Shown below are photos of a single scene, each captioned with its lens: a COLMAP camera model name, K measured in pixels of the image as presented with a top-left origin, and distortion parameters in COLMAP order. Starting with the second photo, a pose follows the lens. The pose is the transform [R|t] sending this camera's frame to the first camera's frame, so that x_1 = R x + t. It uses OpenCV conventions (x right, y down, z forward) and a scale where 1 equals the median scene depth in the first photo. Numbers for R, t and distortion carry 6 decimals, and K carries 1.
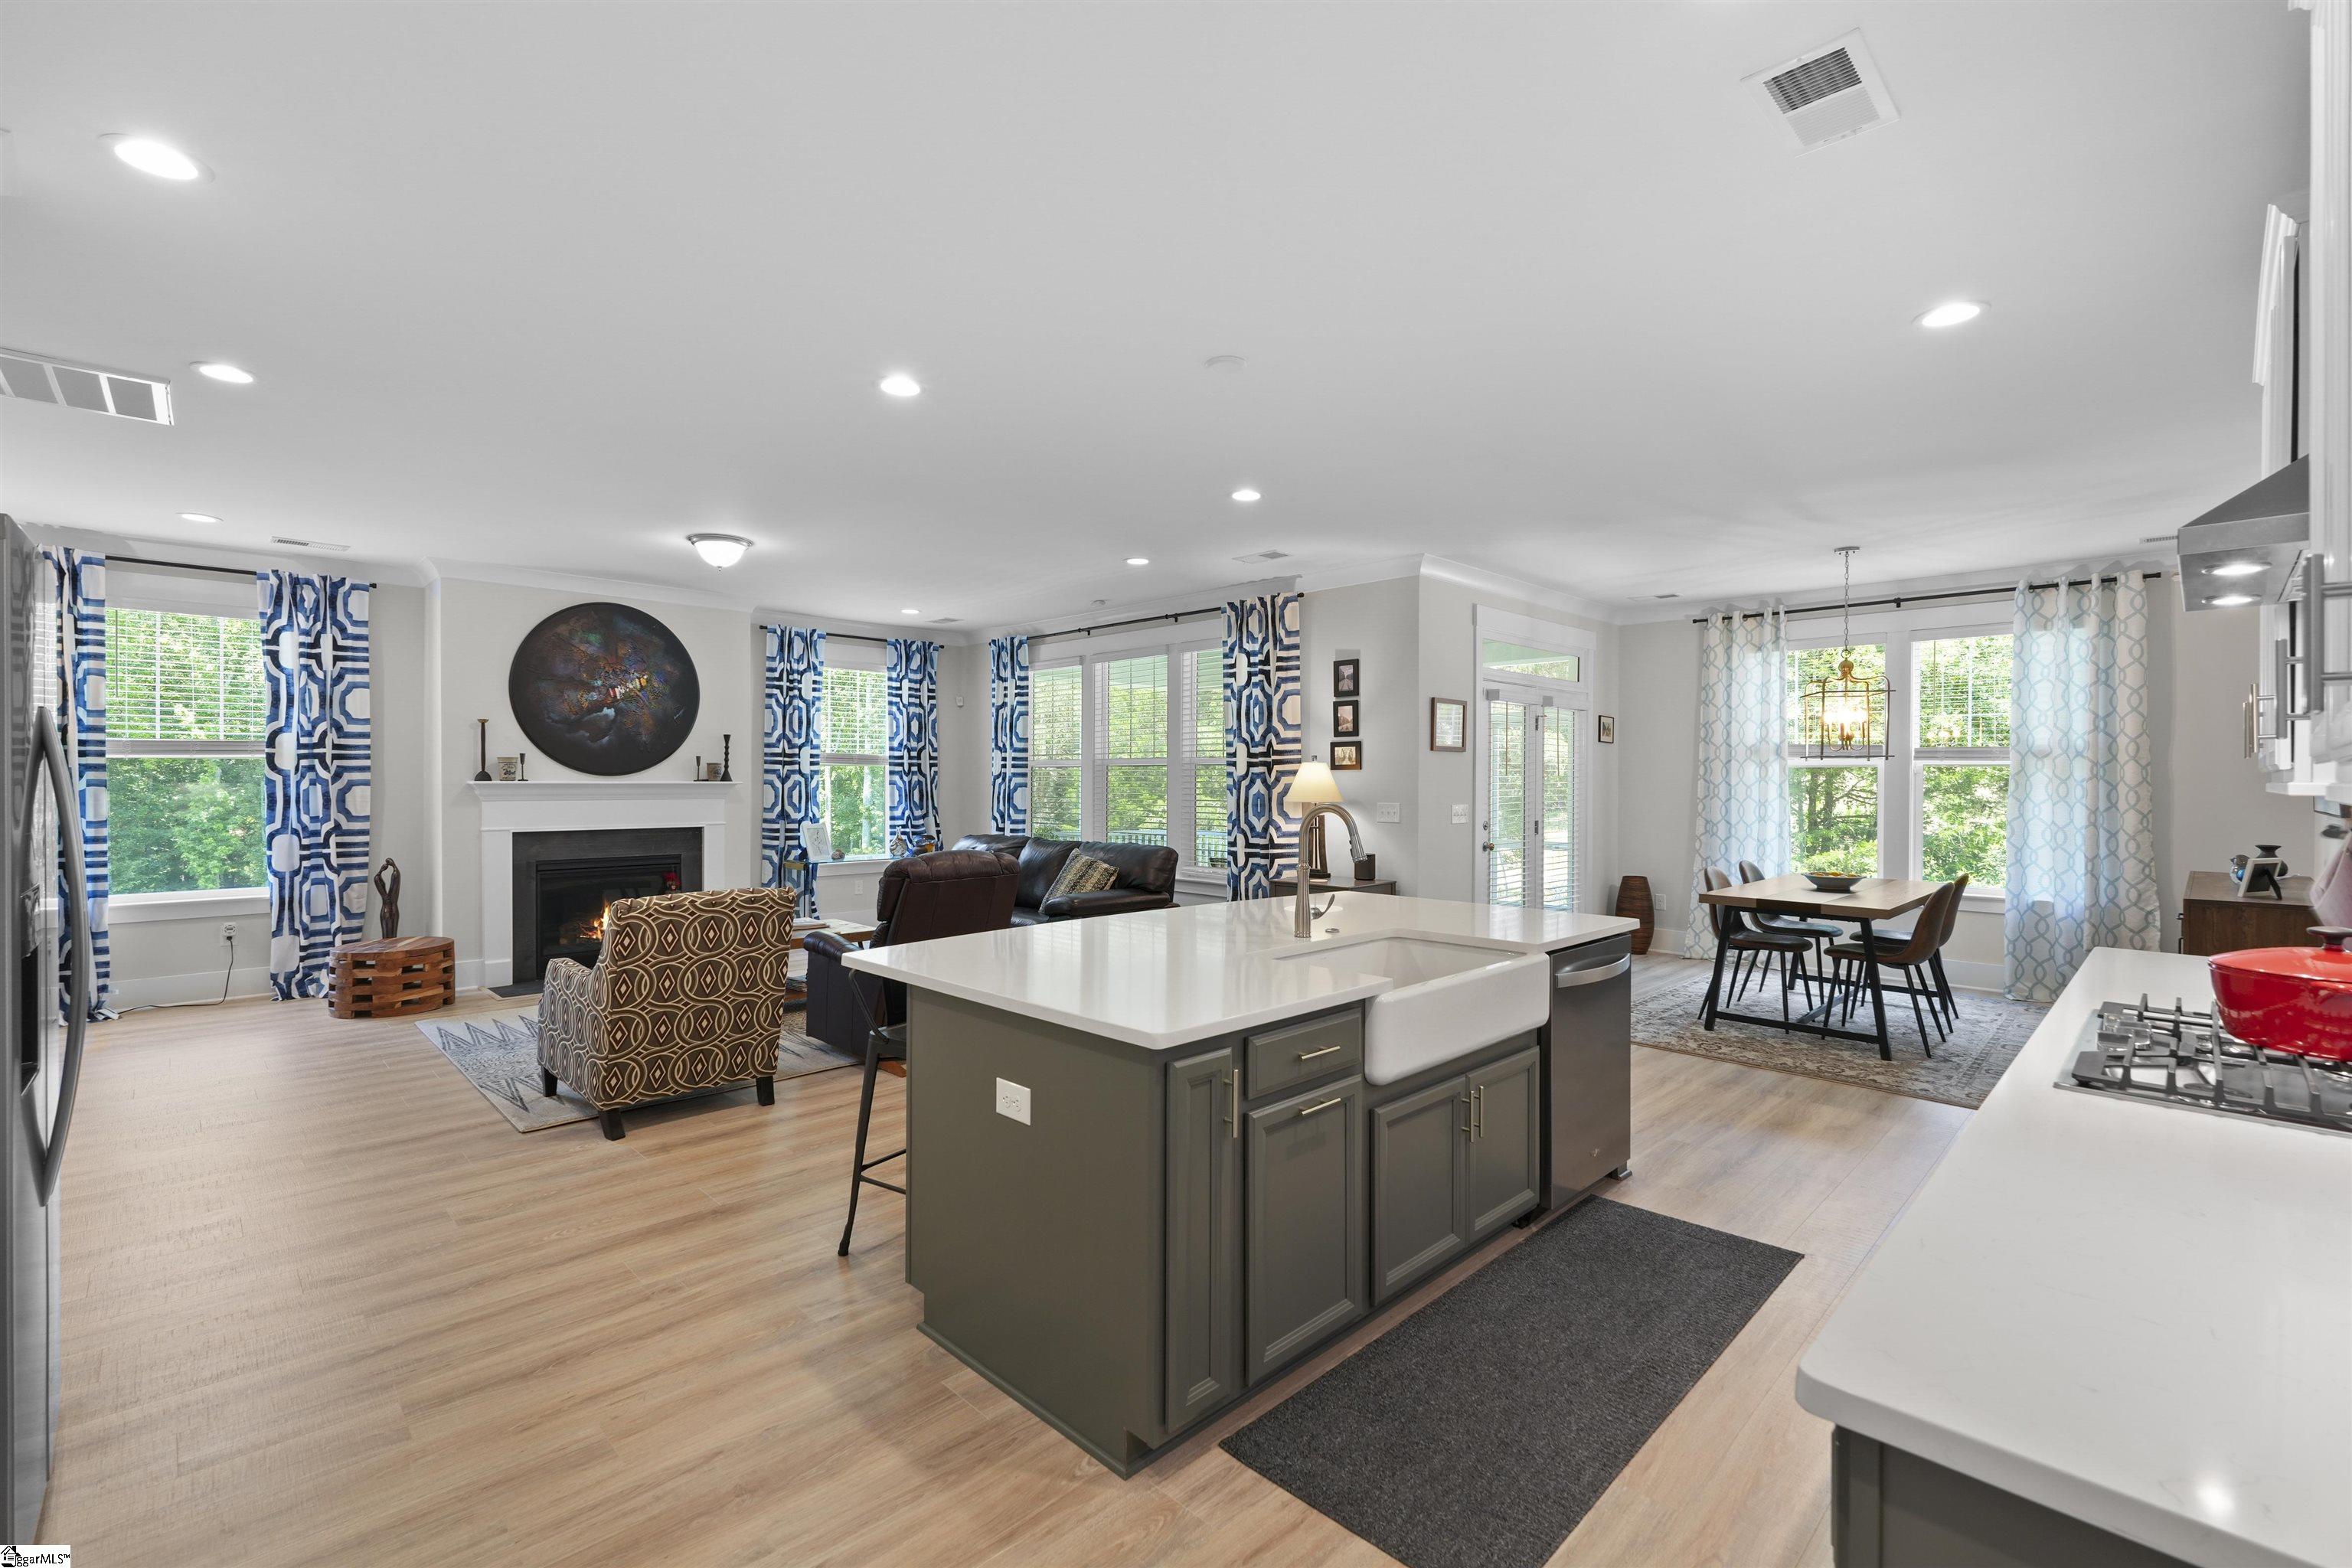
lens RADIAL K [[1025.5, 0, 1167.8], [0, 1025.5, 783.9], [0, 0, 1]] dist [0.000839, -0.000542]
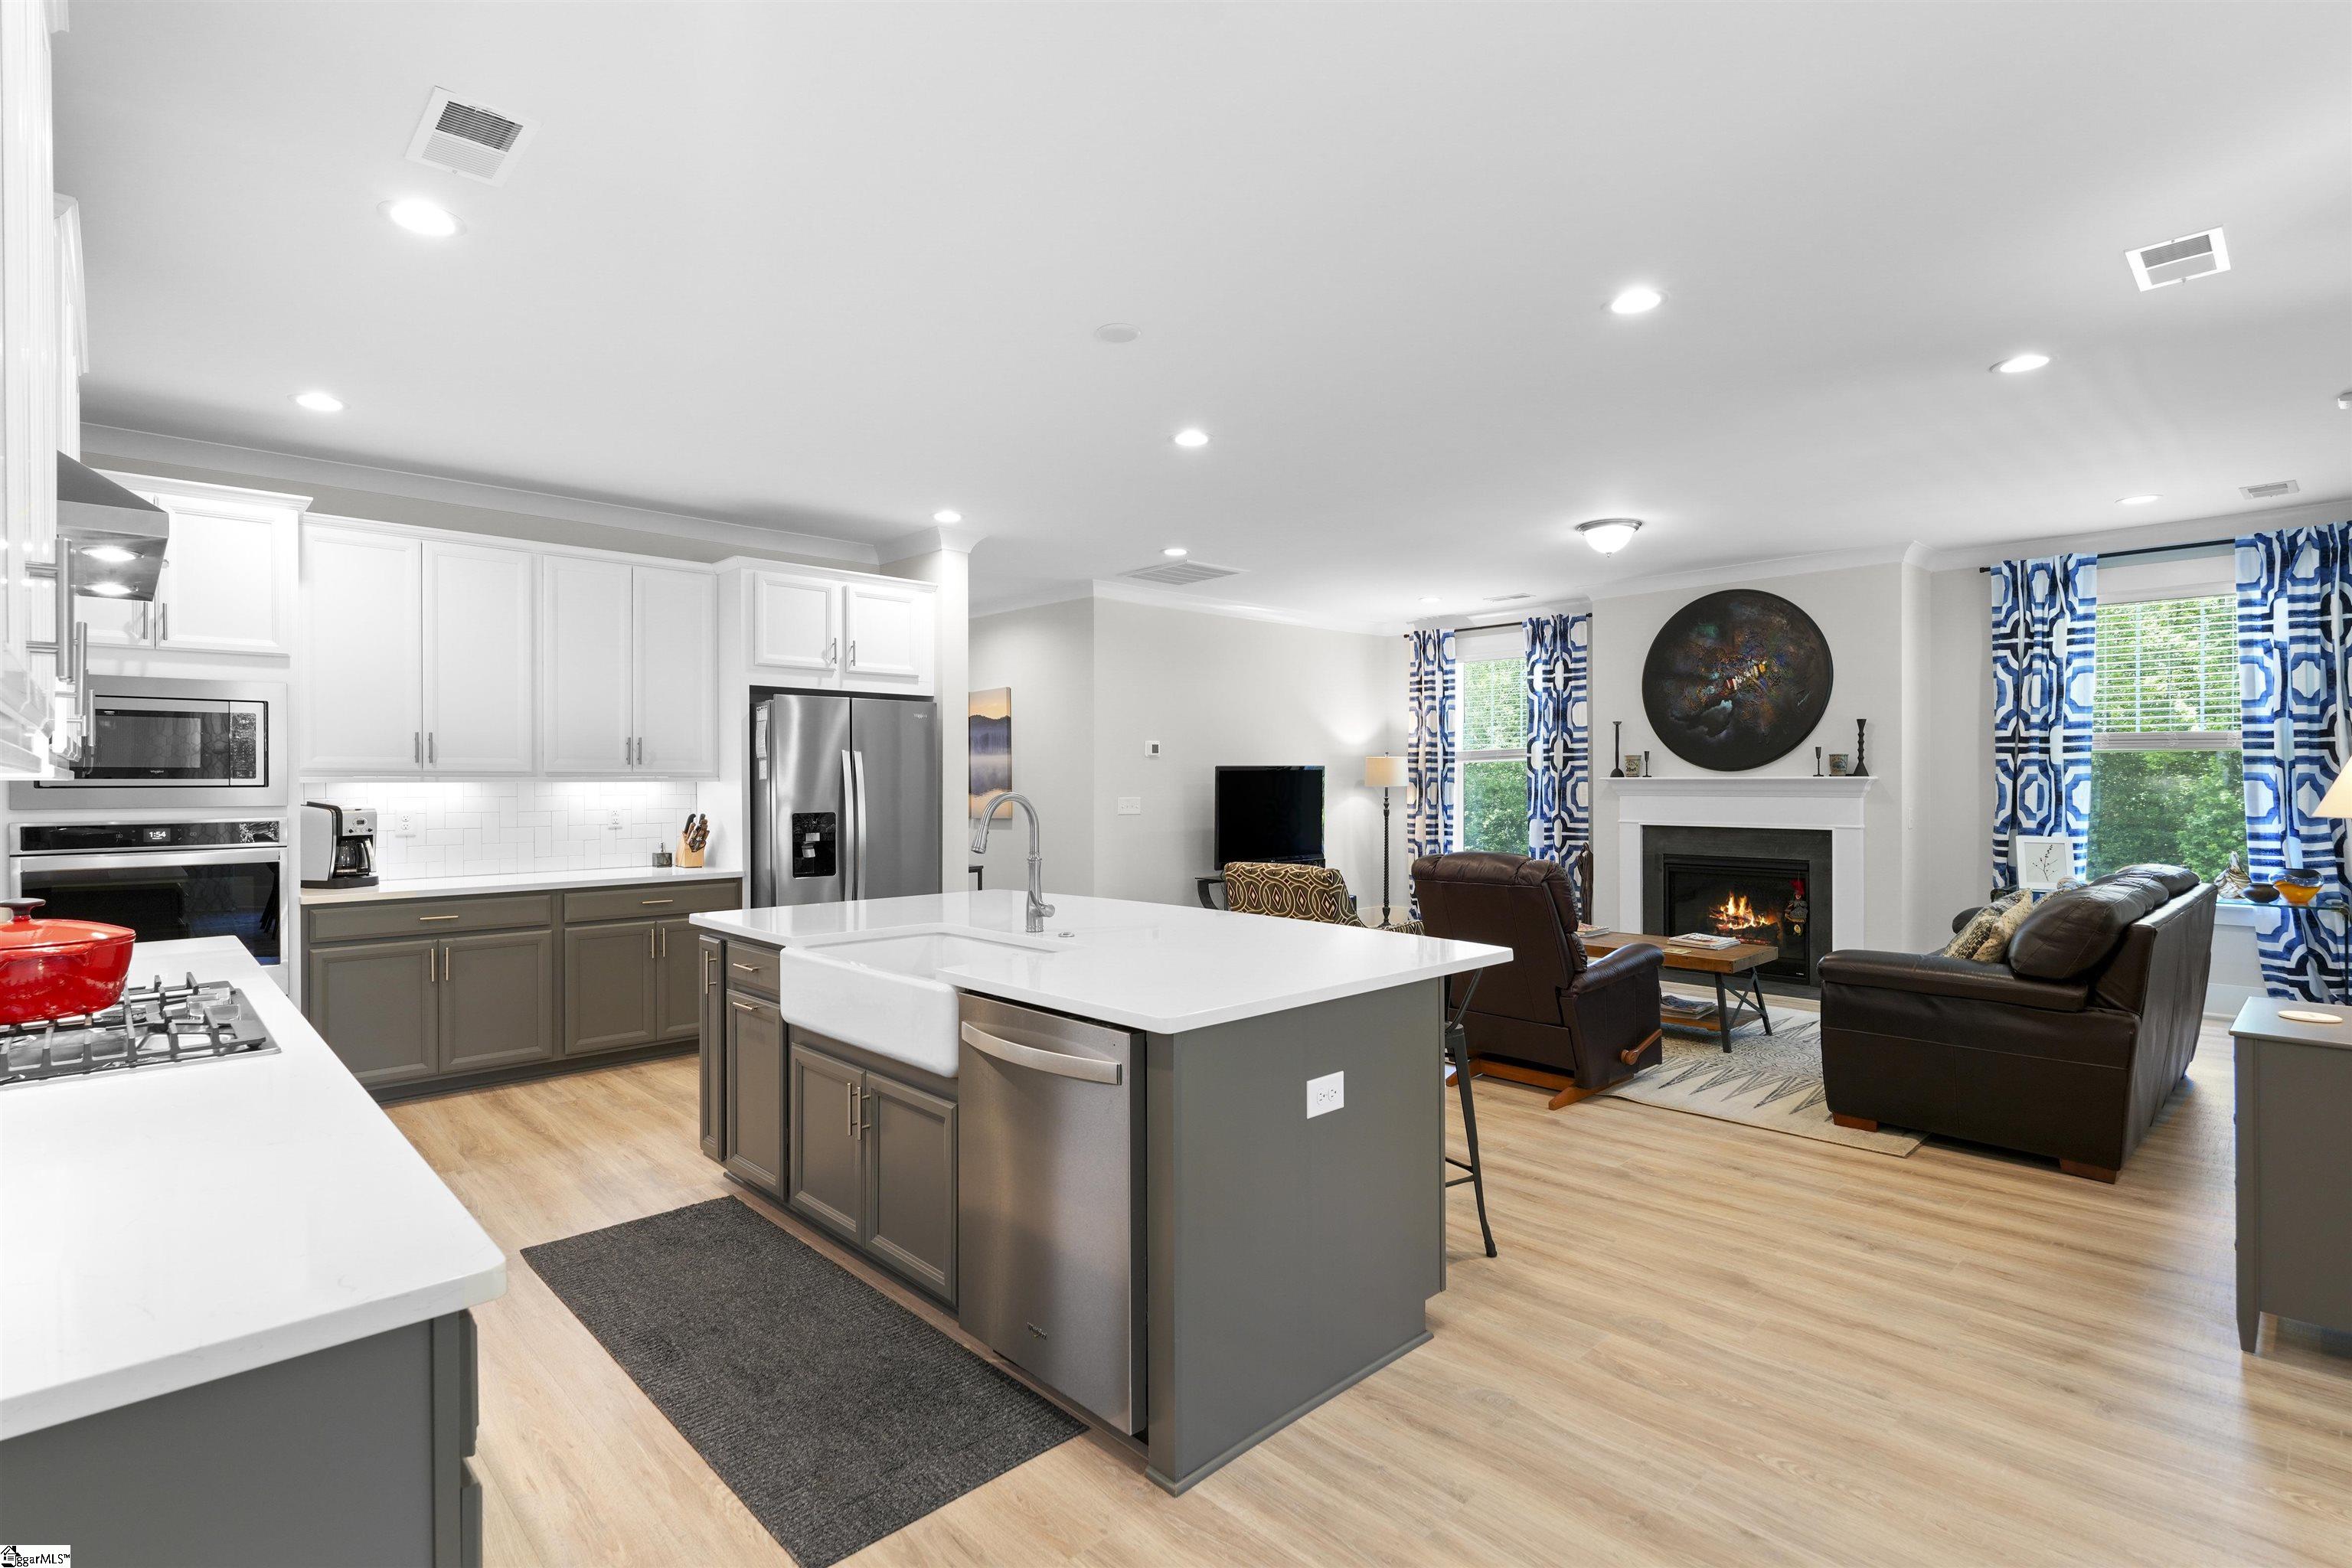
lens RADIAL K [[1135.7, 0, 1175.4], [0, 1135.7, 784.2], [0, 0, 1]] dist [0.002805, 0.000339]
pose [[-0.023289, -0.000400, -0.999729, 0.578744], [-0.001135, 0.999999, -0.000374, 0.005614], [0.999728, 0.001126, -0.023289, 0.562194]]
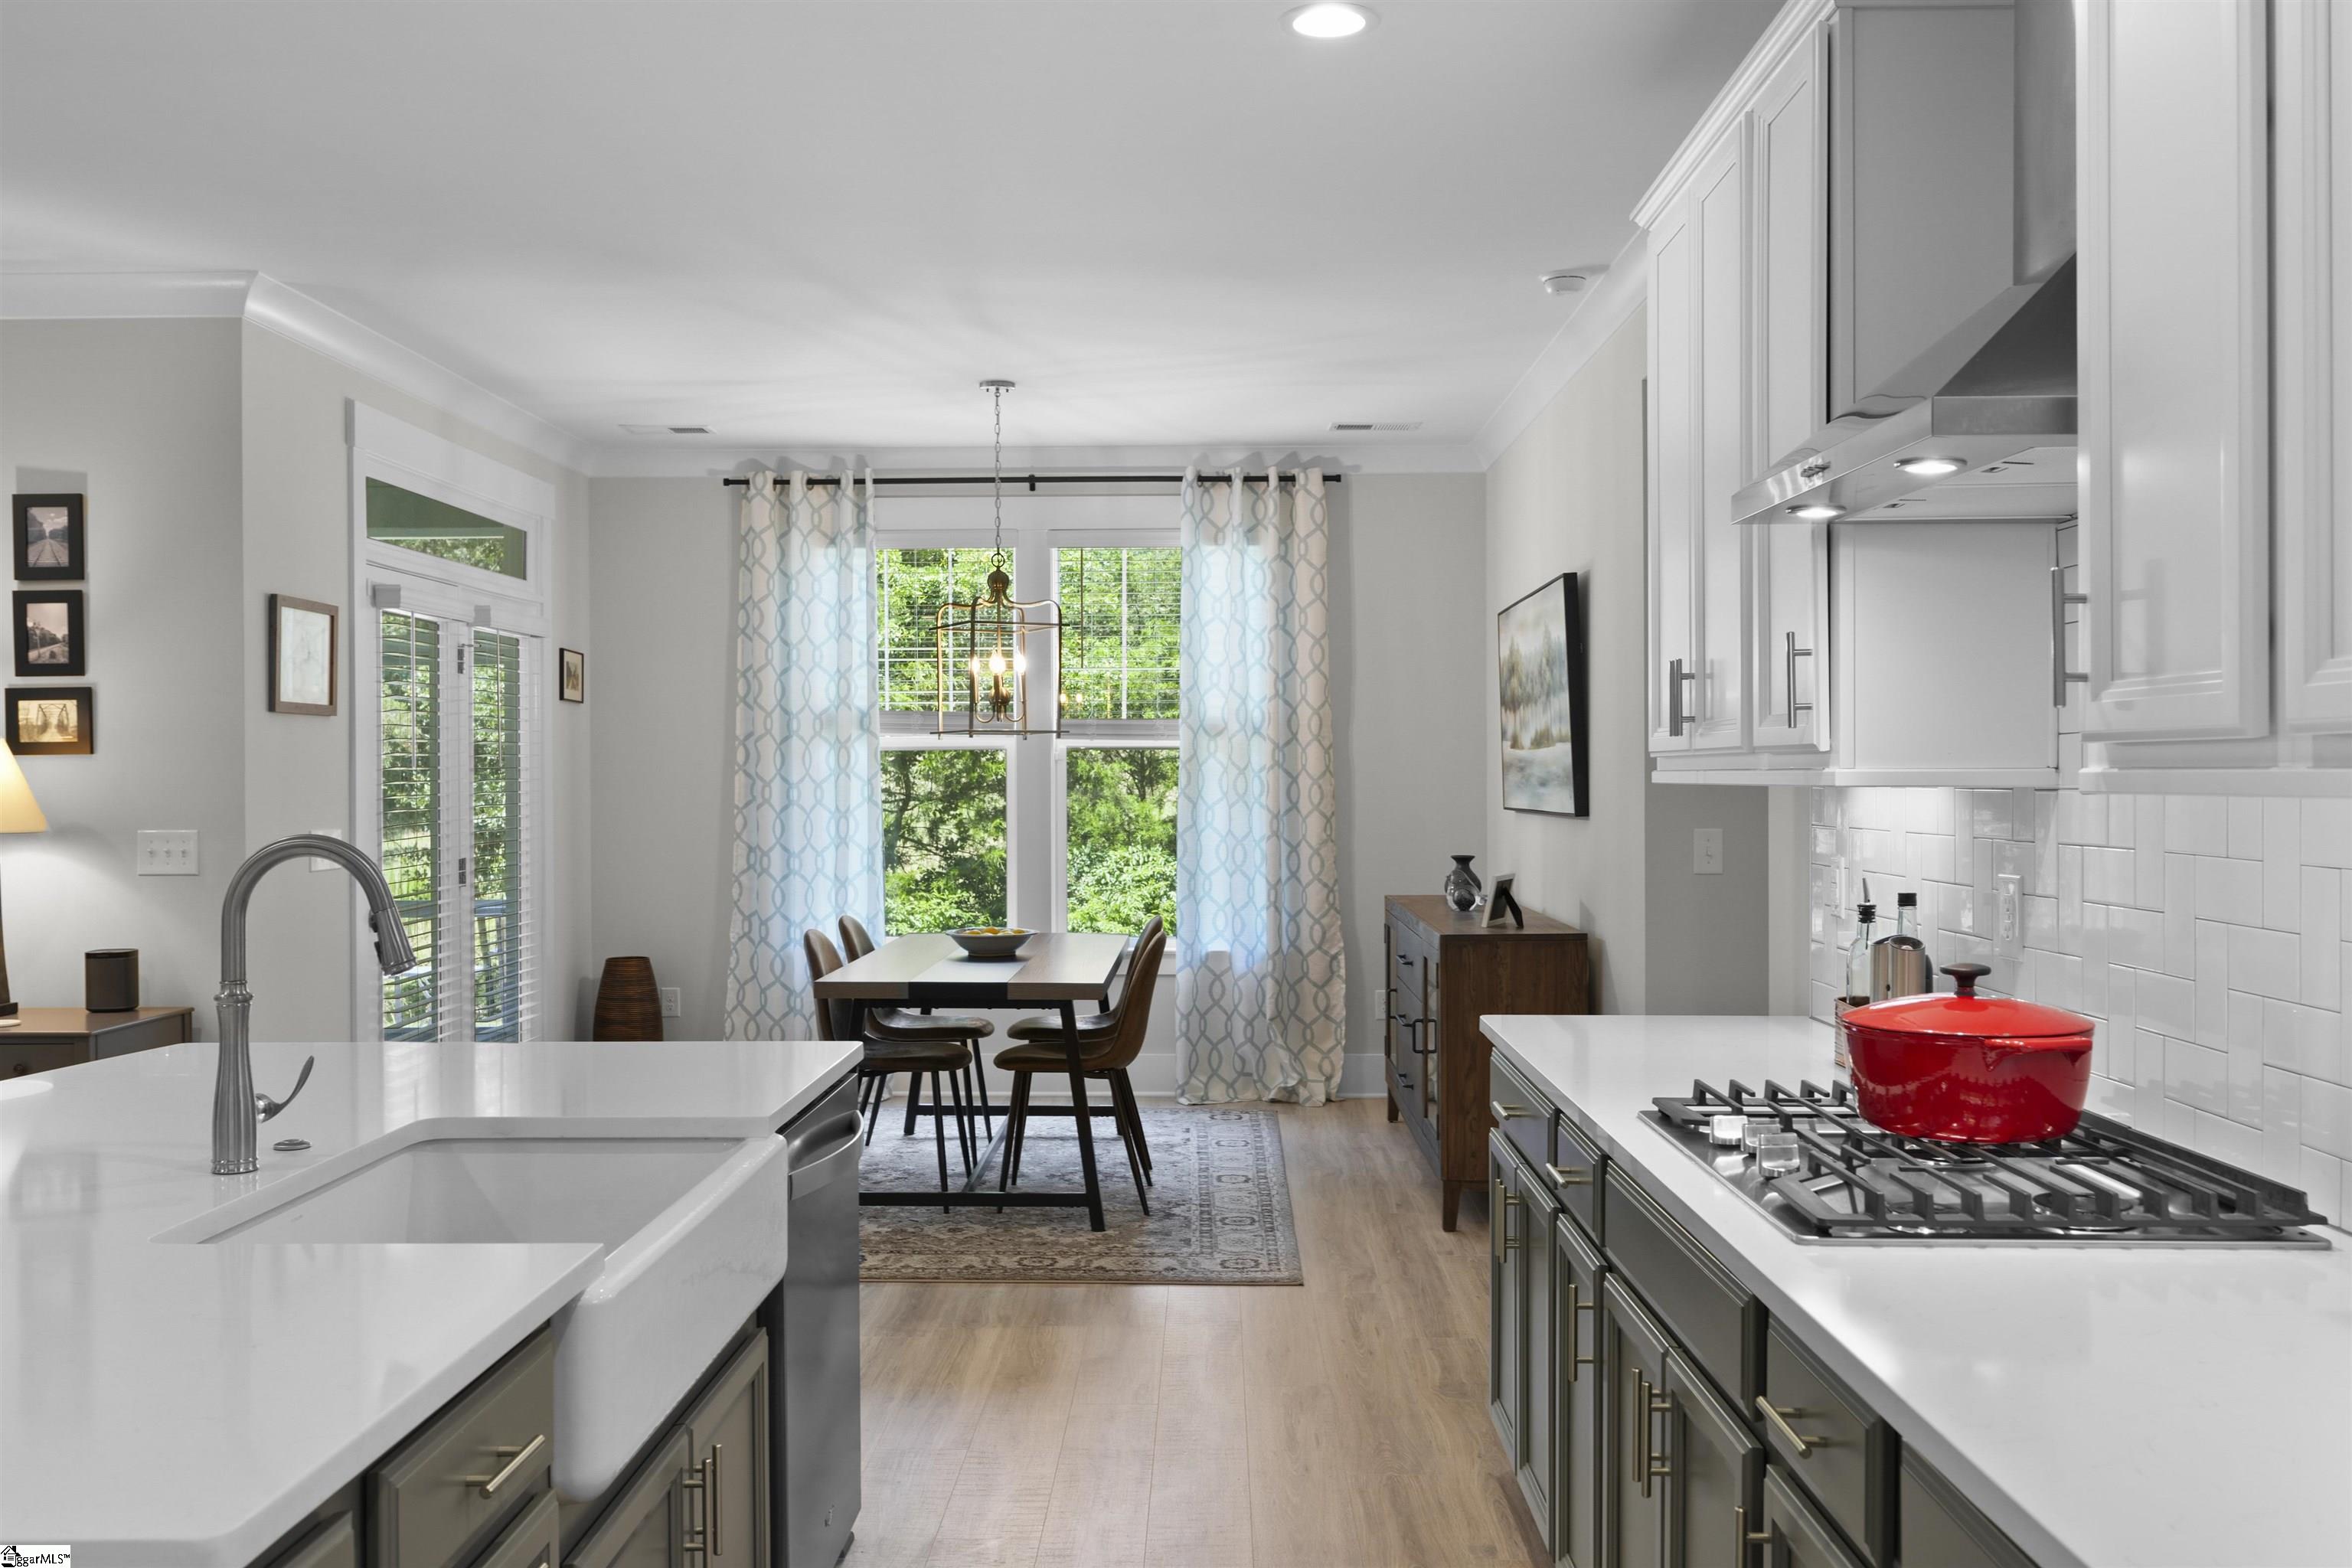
lens RADIAL K [[1991.1, 0, 1181.4], [0, 1991.1, 780.3], [0, 0, 1]] dist [-0.015698, 0.003176]
pose [[0.709718, -0.009164, 0.704426, -0.072971], [0.010589, 0.999941, 0.002340, -0.000069], [-0.704406, 0.005798, 0.709773, 0.097902]]
